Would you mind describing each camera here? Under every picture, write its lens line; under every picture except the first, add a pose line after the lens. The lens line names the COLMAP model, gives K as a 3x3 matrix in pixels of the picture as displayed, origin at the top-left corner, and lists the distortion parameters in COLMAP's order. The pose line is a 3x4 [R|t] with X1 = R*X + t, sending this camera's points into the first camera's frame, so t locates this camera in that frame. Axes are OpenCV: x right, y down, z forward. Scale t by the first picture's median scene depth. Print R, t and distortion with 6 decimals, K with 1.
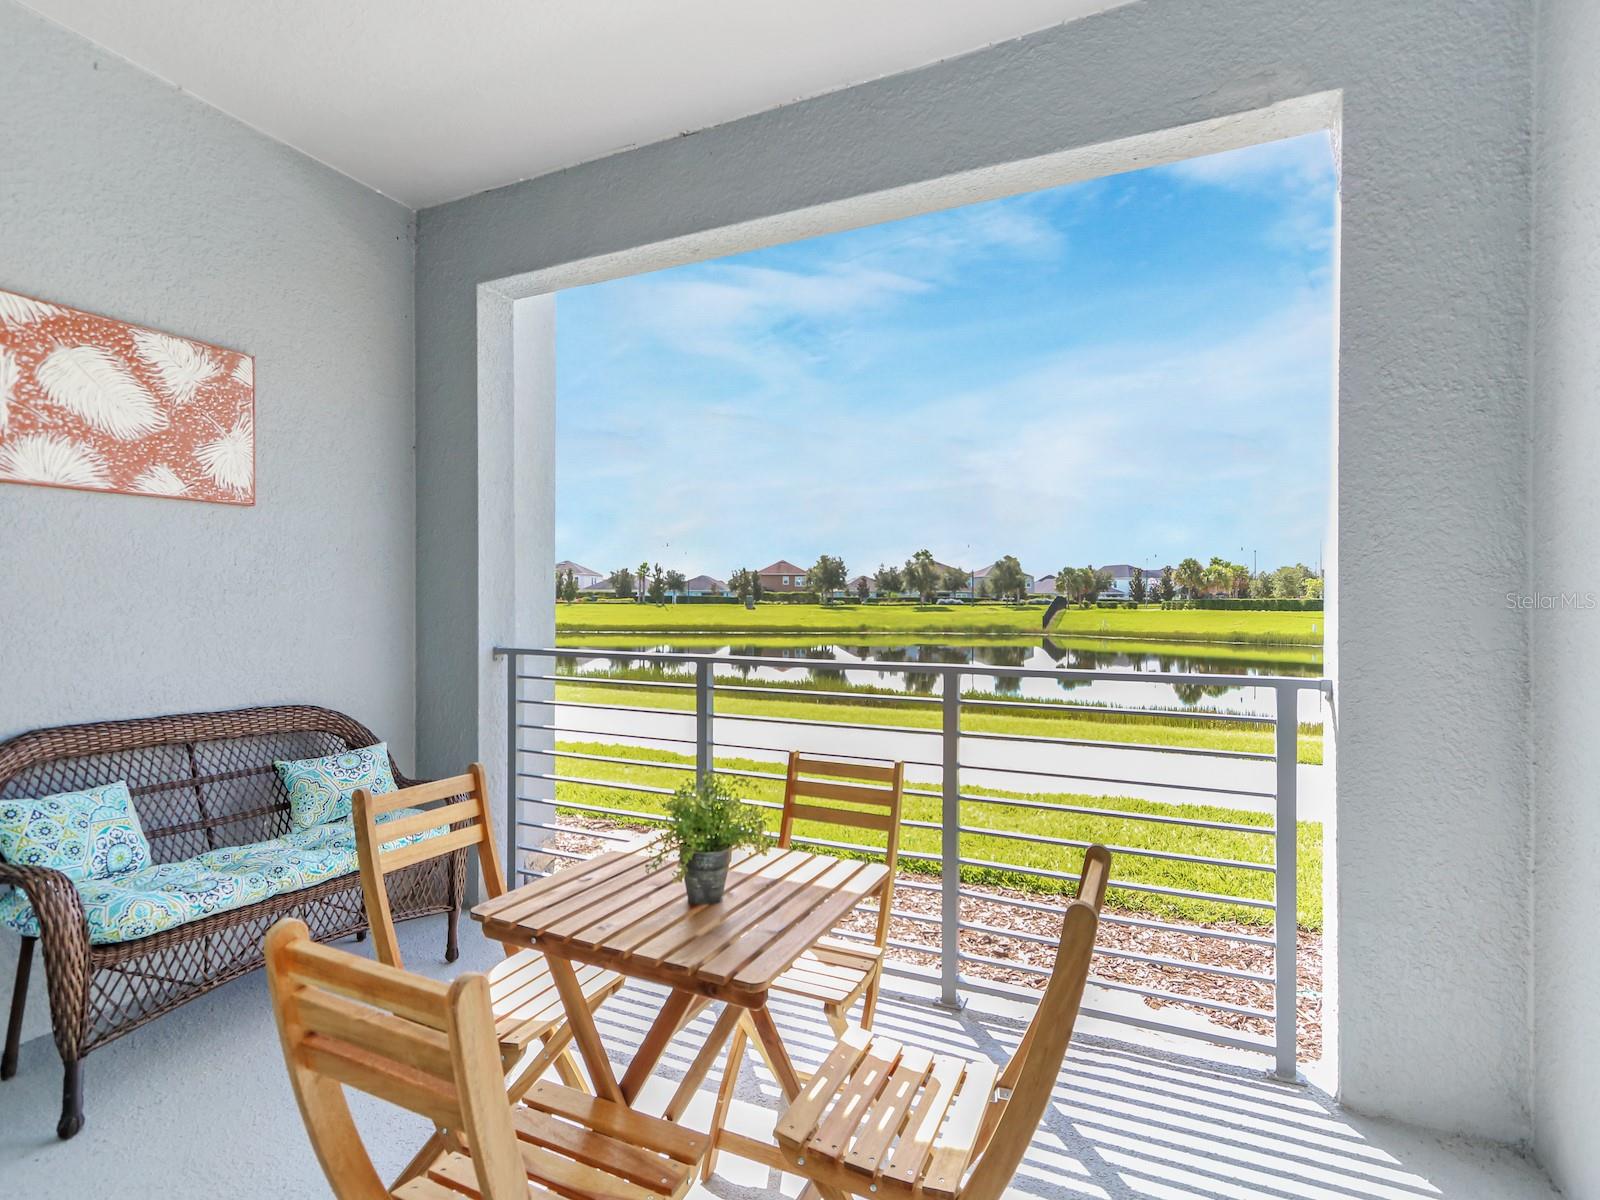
lens RADIAL K [[812.7, 0, 794.9], [0, 812.7, 639.4], [0, 0, 1]] dist [0.001348, 0.001024]
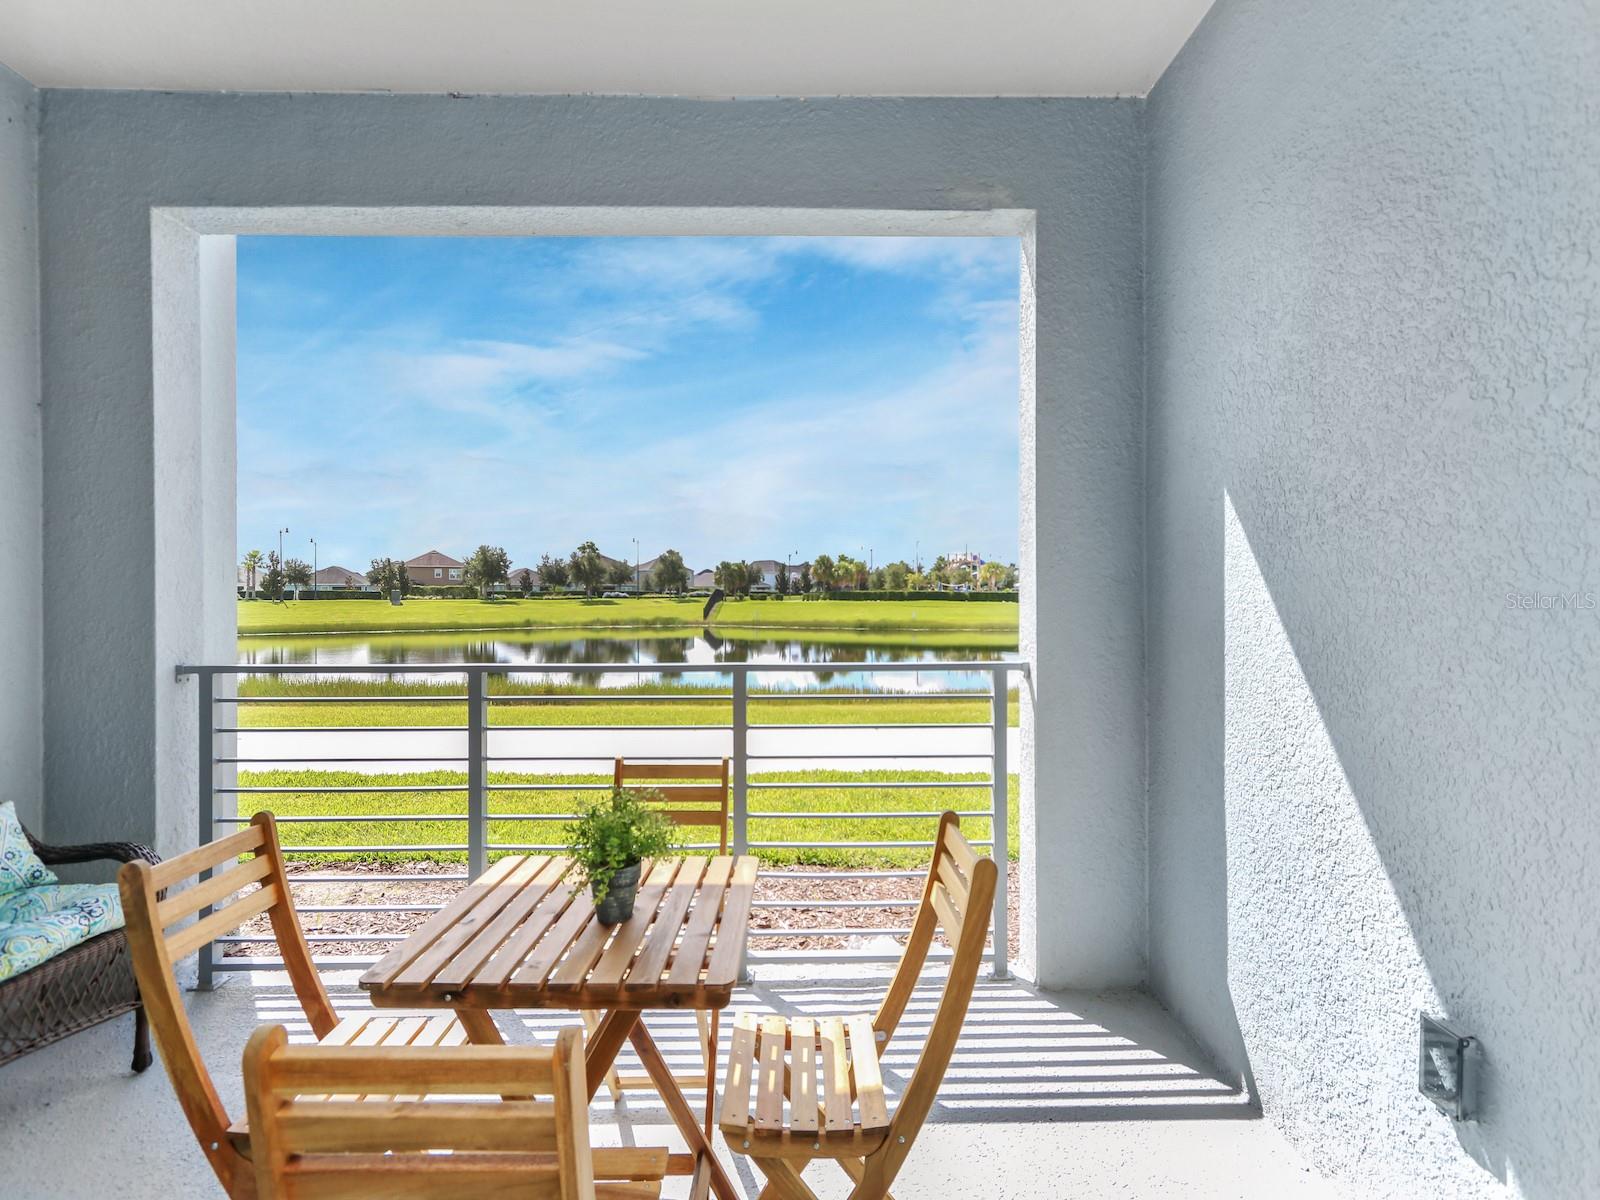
lens RADIAL K [[812.7, 0, 794.9], [0, 812.7, 639.4], [0, 0, 1]] dist [0.001348, 0.001024]
pose [[0.890731, -0.031815, 0.453417, -0.219333], [0.025578, 0.999475, 0.019884, -0.018873], [-0.453811, -0.006114, 0.891077, 0.017142]]
